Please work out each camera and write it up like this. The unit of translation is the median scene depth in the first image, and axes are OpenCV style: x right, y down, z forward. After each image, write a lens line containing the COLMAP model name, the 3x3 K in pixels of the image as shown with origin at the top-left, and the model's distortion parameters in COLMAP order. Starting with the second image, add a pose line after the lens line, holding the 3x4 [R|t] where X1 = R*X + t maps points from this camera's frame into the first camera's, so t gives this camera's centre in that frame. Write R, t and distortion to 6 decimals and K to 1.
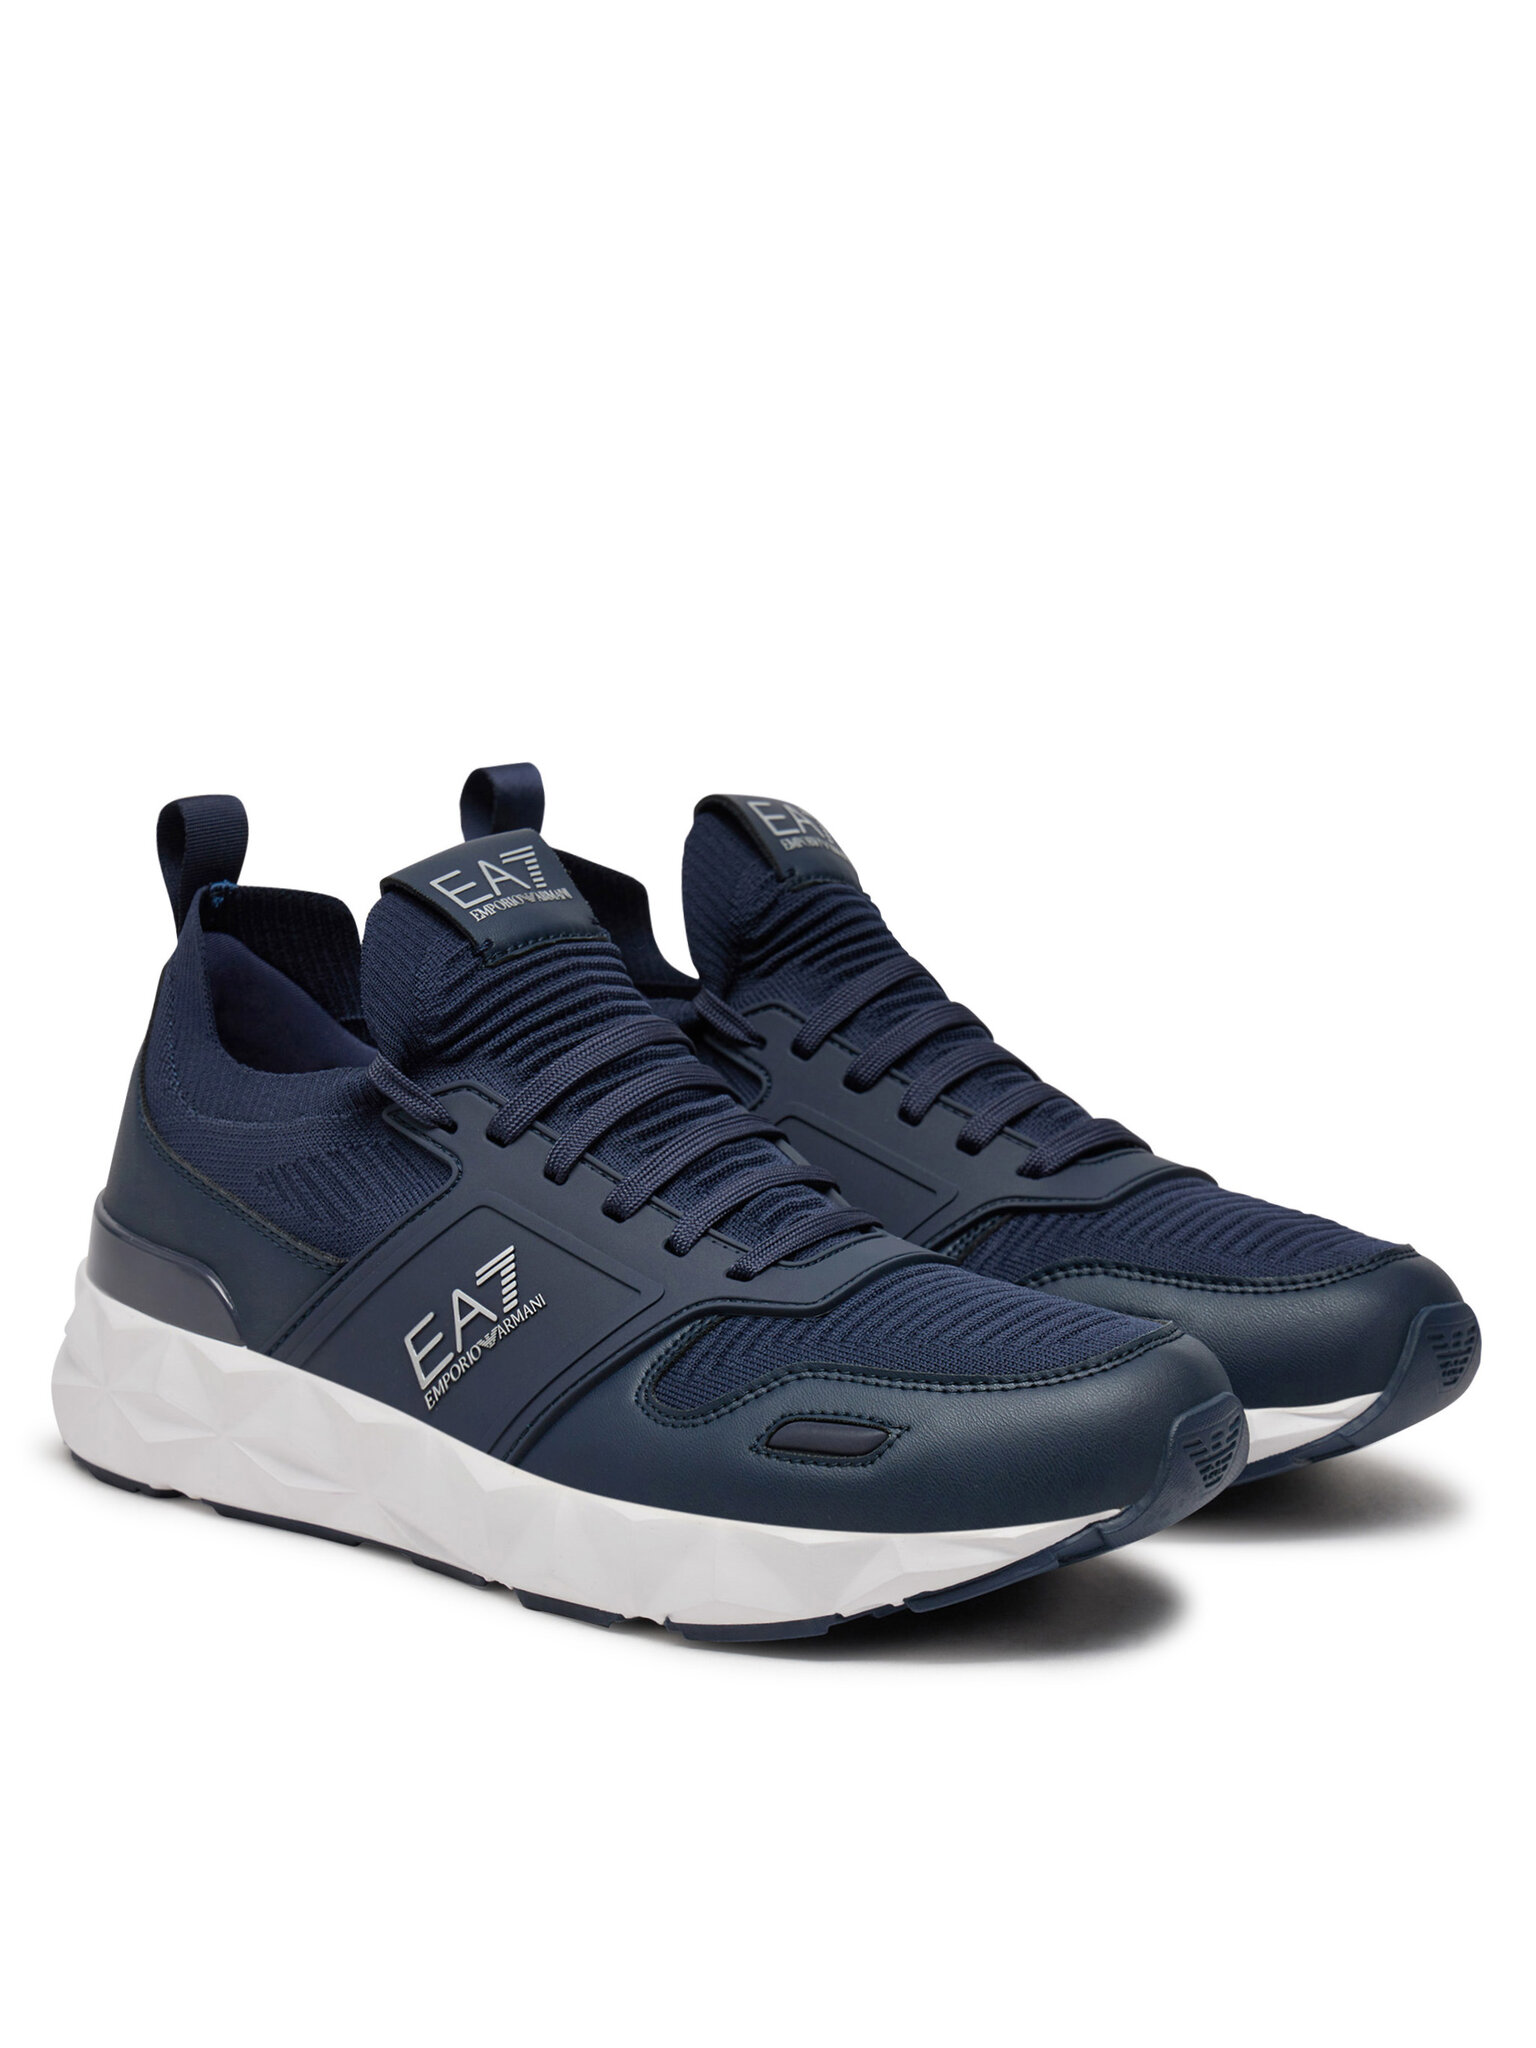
lens RADIAL K [[6028.9, 0, 768.0], [0, 6028.9, 1024.0], [0, 0, 1]] dist [-0.053887, -0.095929]
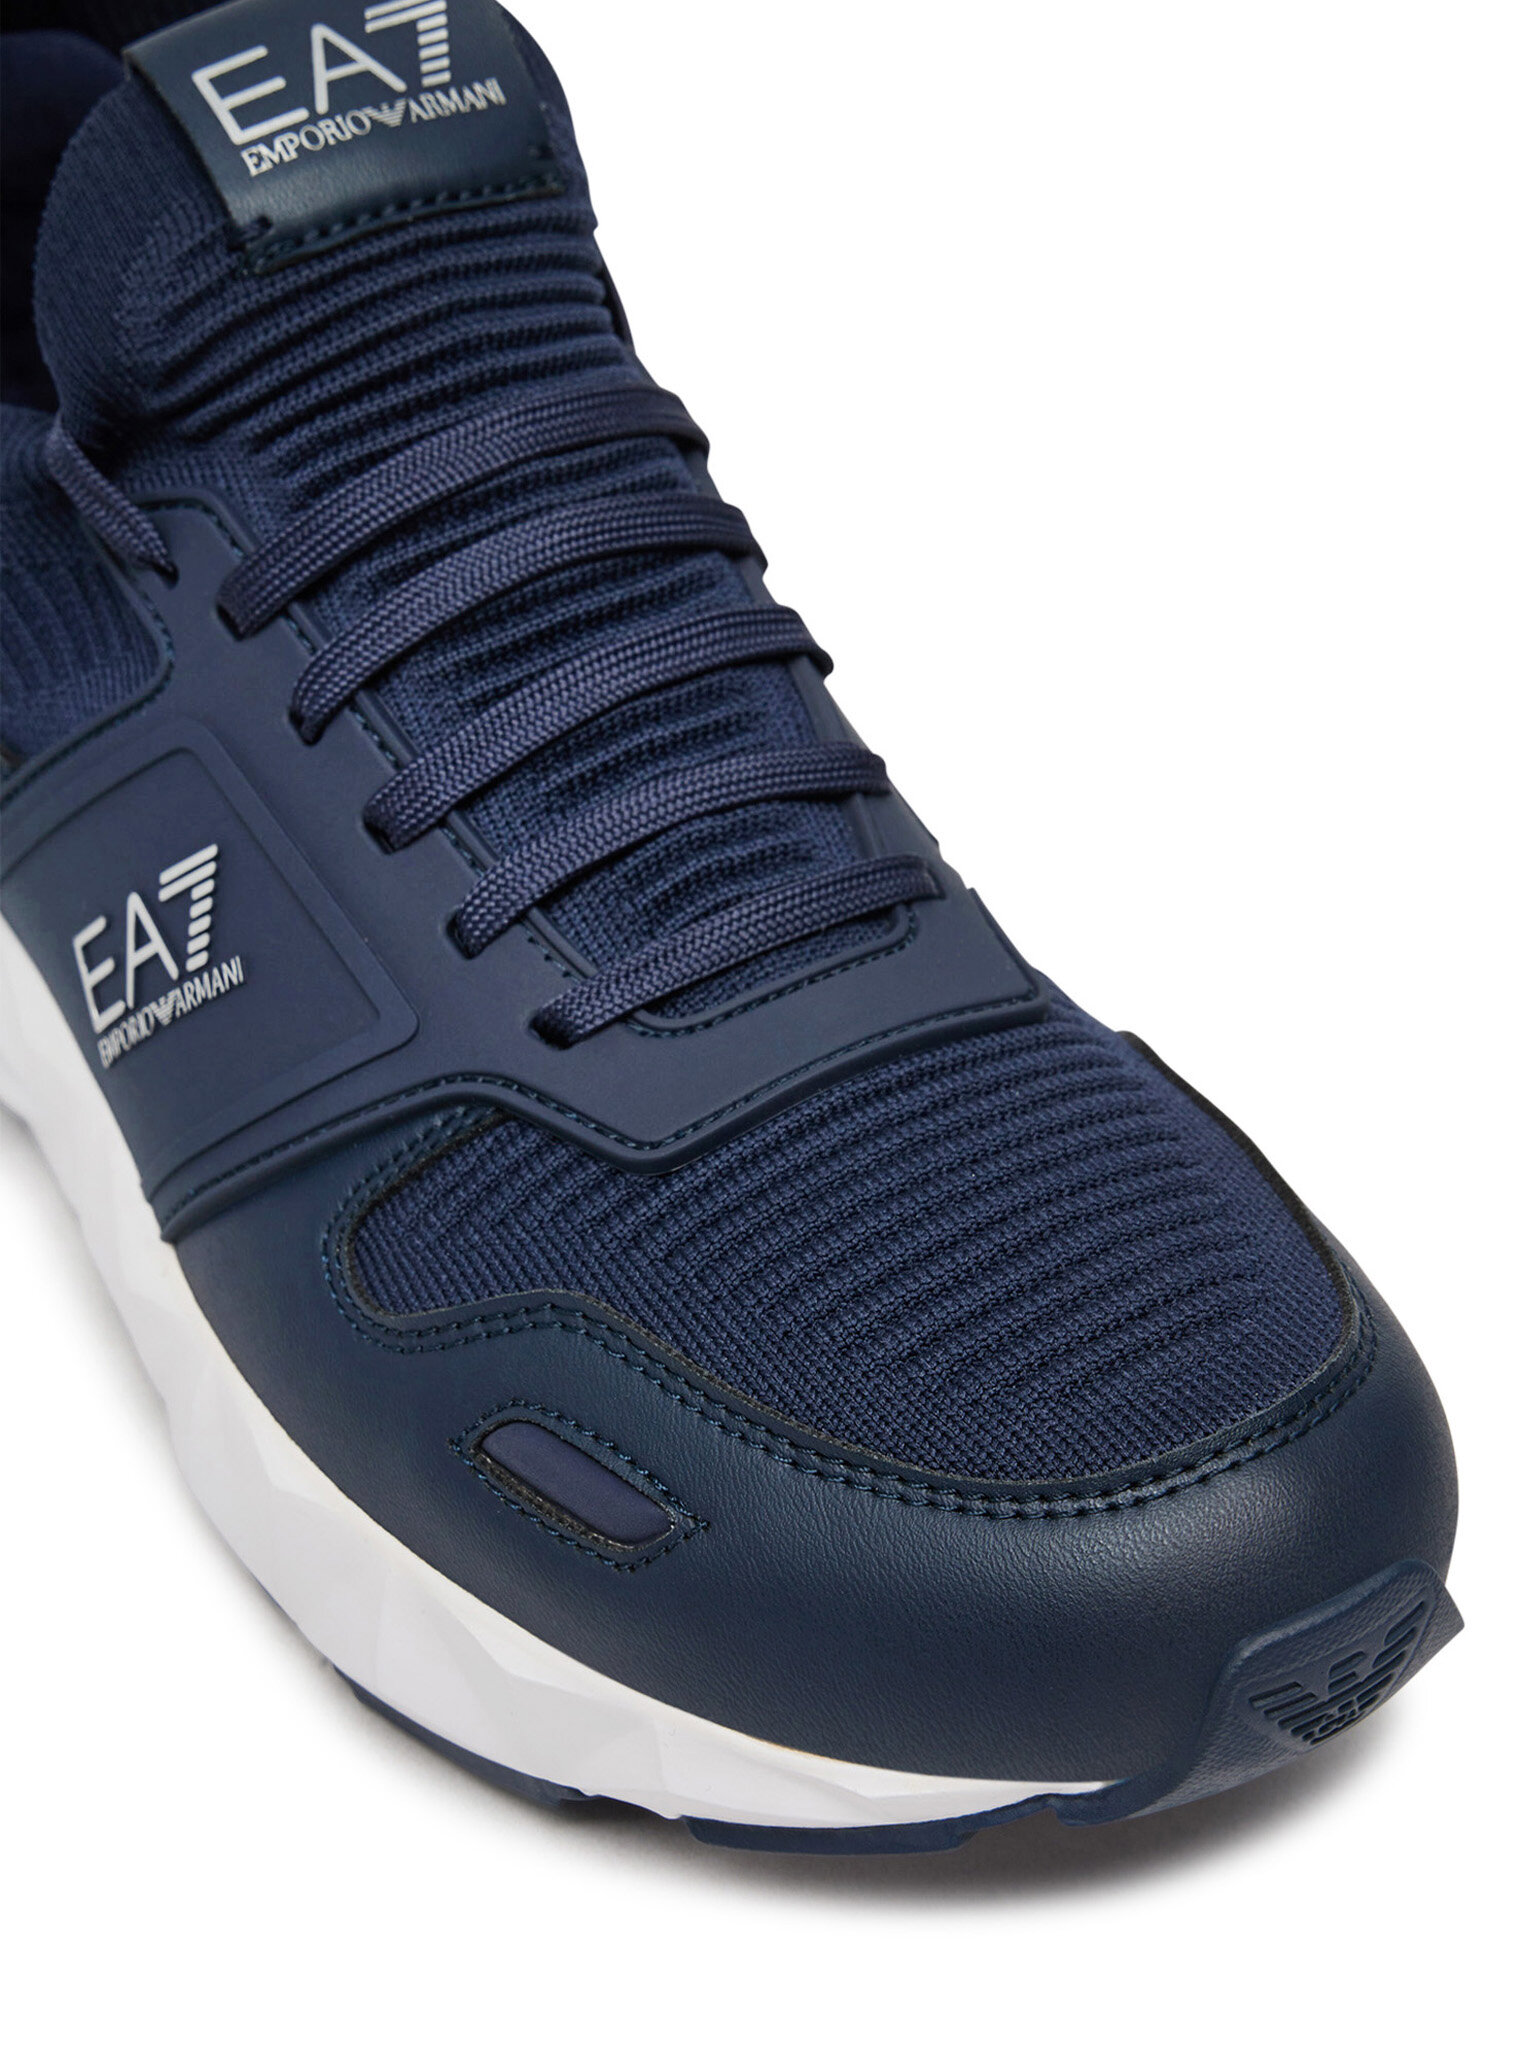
lens RADIAL K [[3868.8, 0, 768.0], [0, 3868.8, 1024.0], [0, 0, 1]] dist [-0.196856, 0.320076]
pose [[0.924078, 0.207082, -0.321244, 0.112225], [-0.041482, 0.889876, 0.454313, -0.103026], [0.379947, -0.406495, 0.830904, 0.724778]]
